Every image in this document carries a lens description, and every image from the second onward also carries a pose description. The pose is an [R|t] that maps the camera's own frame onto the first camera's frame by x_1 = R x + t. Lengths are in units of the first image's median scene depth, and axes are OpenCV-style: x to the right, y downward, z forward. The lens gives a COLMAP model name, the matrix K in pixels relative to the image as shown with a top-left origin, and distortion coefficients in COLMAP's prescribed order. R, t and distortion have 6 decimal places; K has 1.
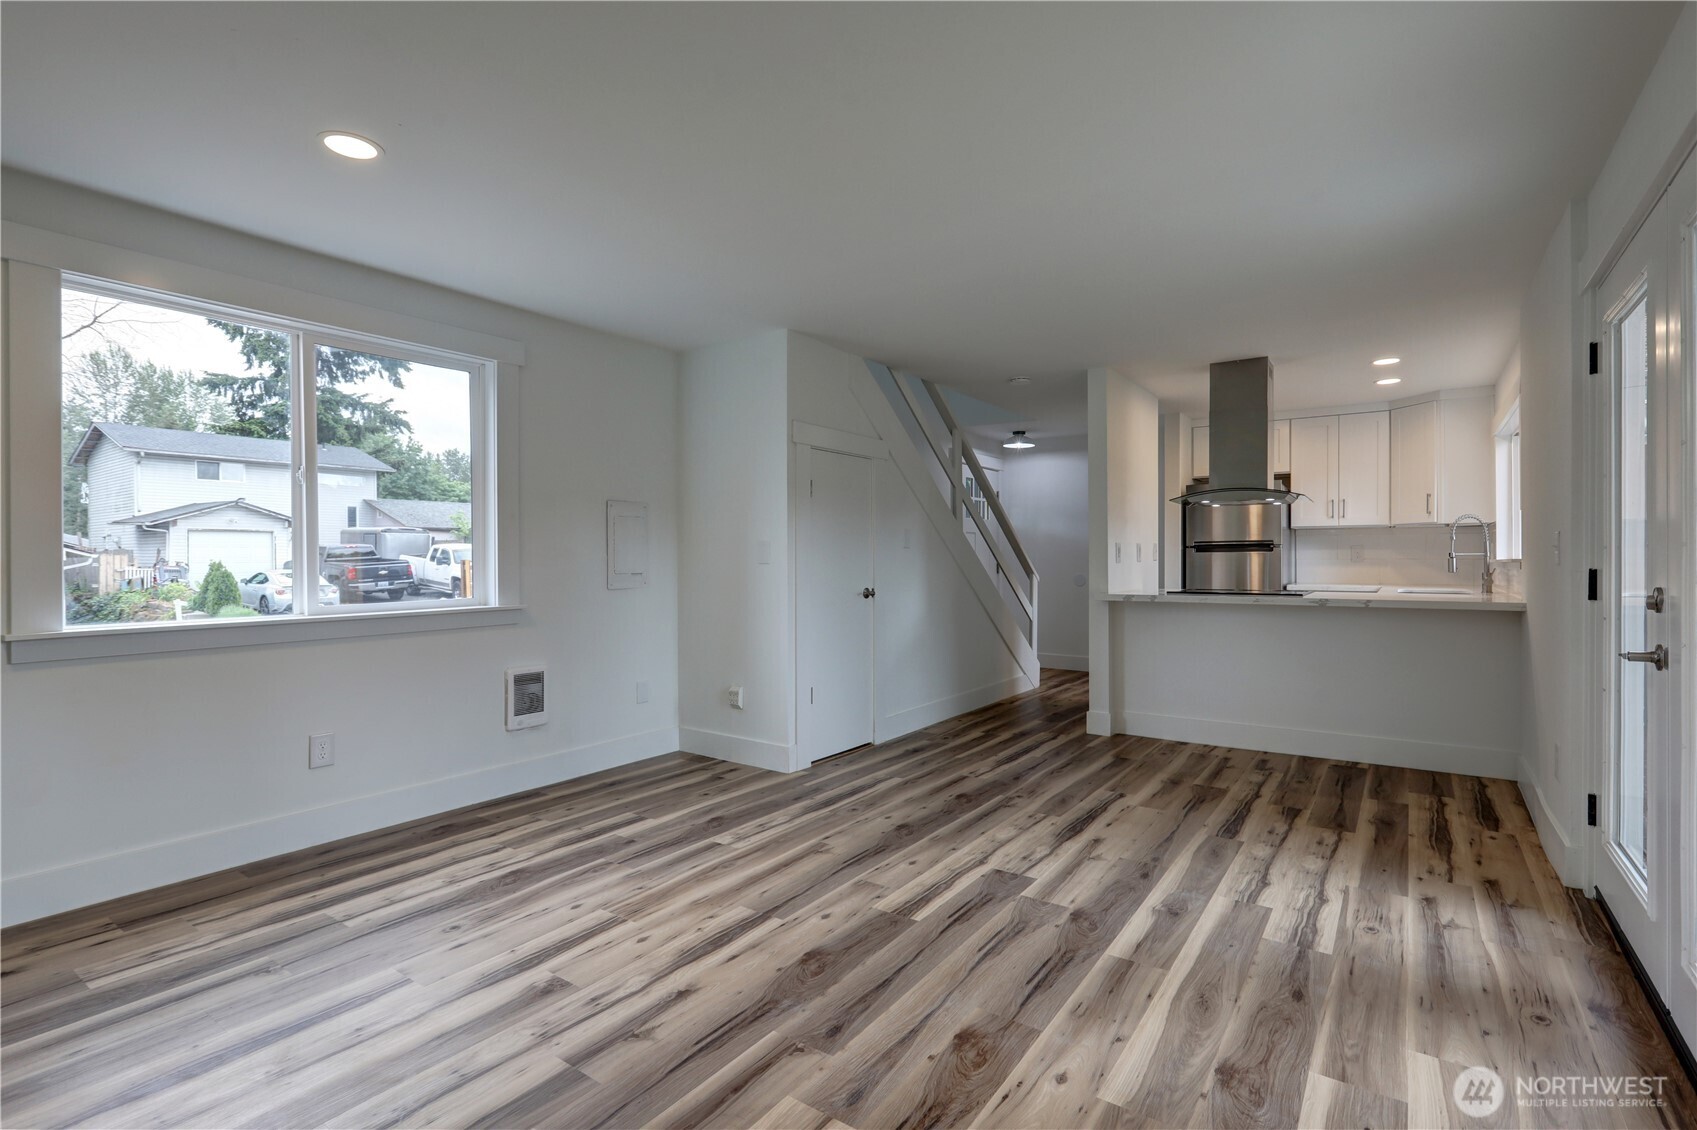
lens RADIAL K [[802.5, 0, 855.1], [0, 802.5, 566.9], [0, 0, 1]] dist [-0.002474, 0.001181]
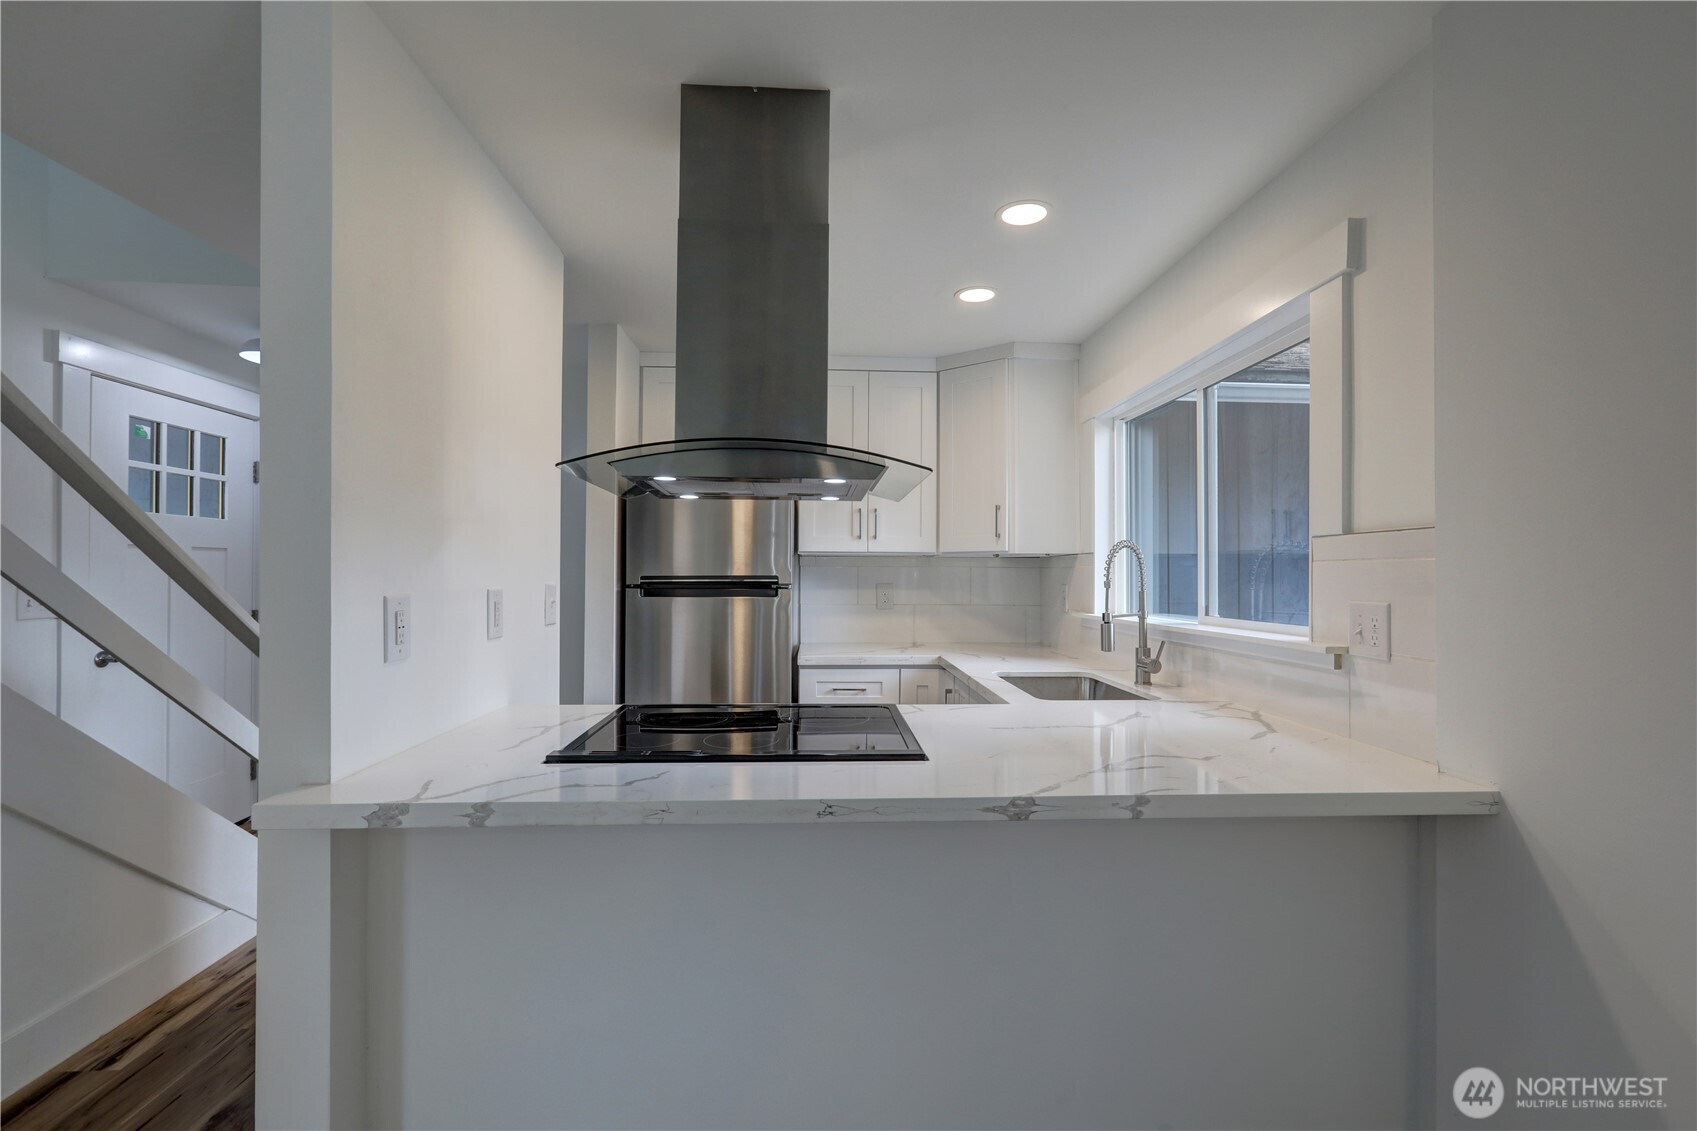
lens RADIAL K [[771.3, 0, 848.5], [0, 771.3, 565.5], [0, 0, 1]] dist [-0.001399, 0.000325]
pose [[0.795507, 0.011438, 0.605837, 0.503589], [-0.000702, 0.999839, -0.017954, -0.065129], [-0.605944, 0.013858, 0.795386, 1.154798]]
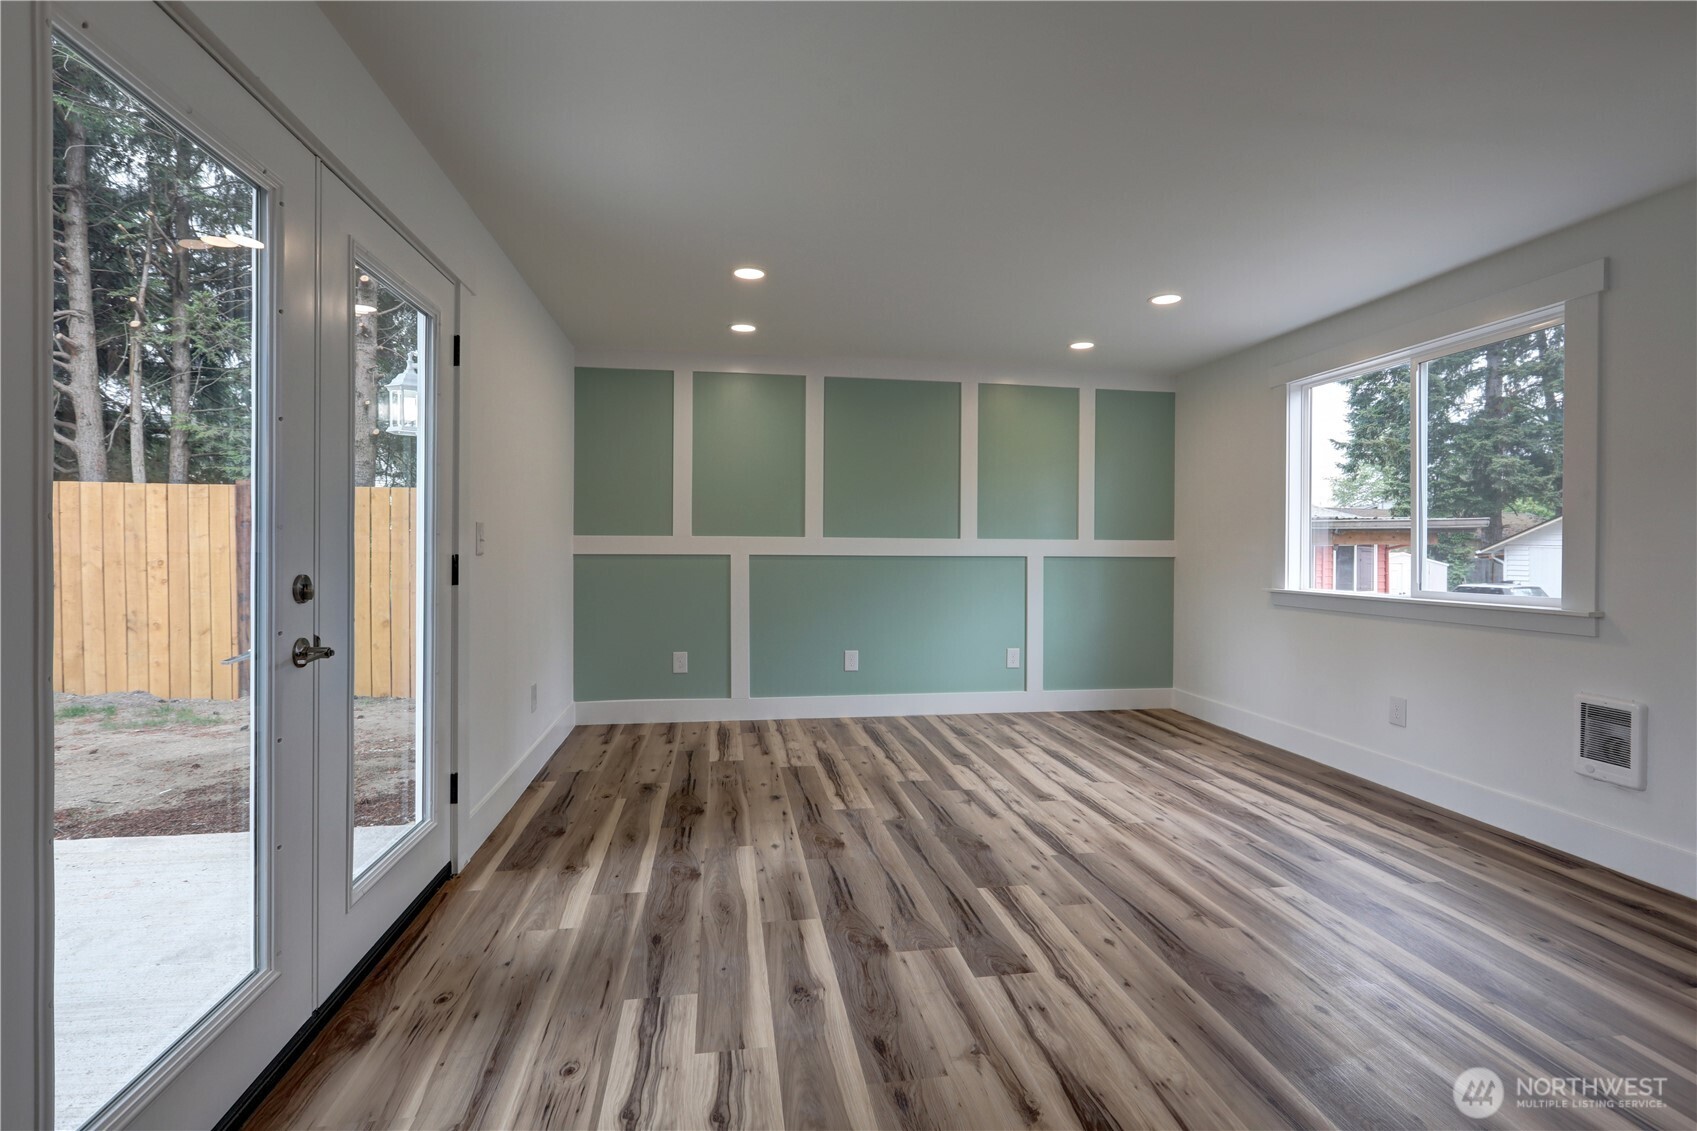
lens RADIAL K [[771.3, 0, 848.5], [0, 771.3, 565.5], [0, 0, 1]] dist [-0.001399, 0.000325]
pose [[-0.715896, 0.014604, -0.698054, 0.774868], [-0.011318, 0.999407, 0.032516, -0.015404], [0.698115, 0.031178, -0.715306, 1.362283]]
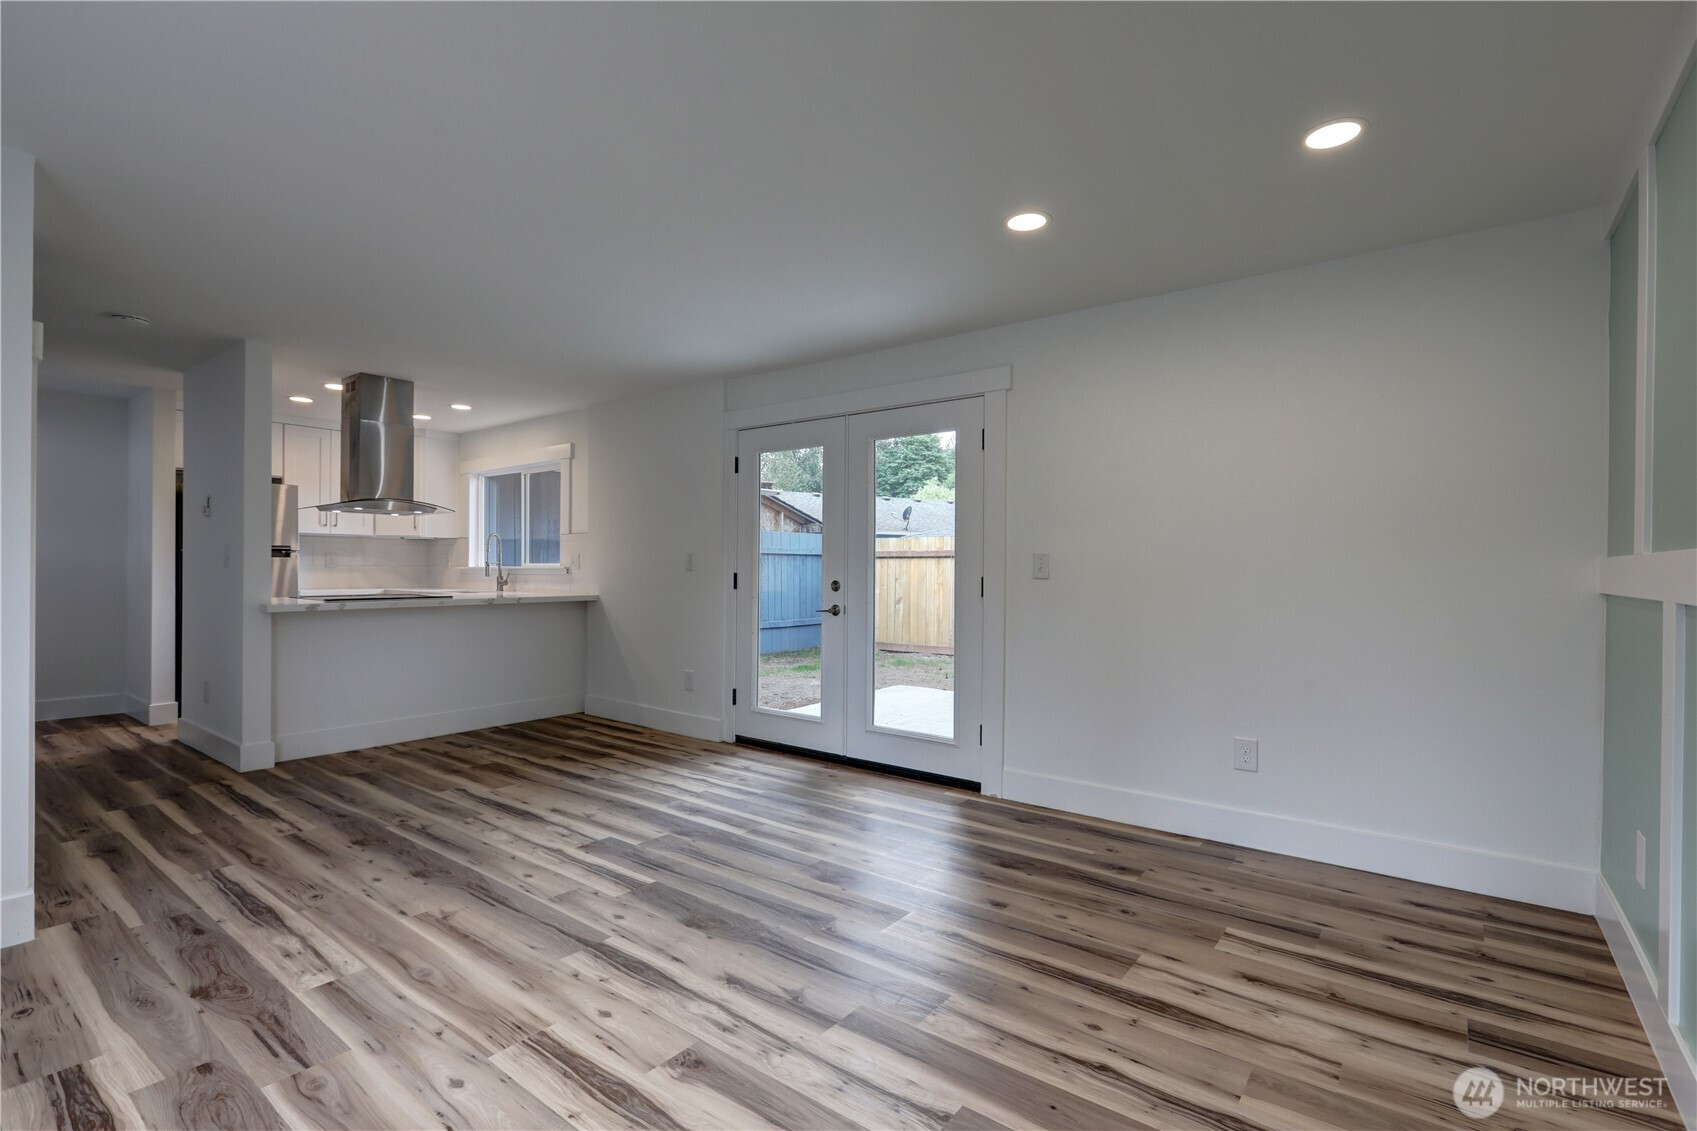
lens RADIAL K [[792.5, 0, 853.3], [0, 792.5, 572.6], [0, 0, 1]] dist [-0.015293, 0.007767]
pose [[0.033829, -0.002757, 0.999424, -0.888398], [0.002225, 0.999994, 0.002683, -0.002951], [-0.999425, 0.002133, 0.033835, 0.577773]]
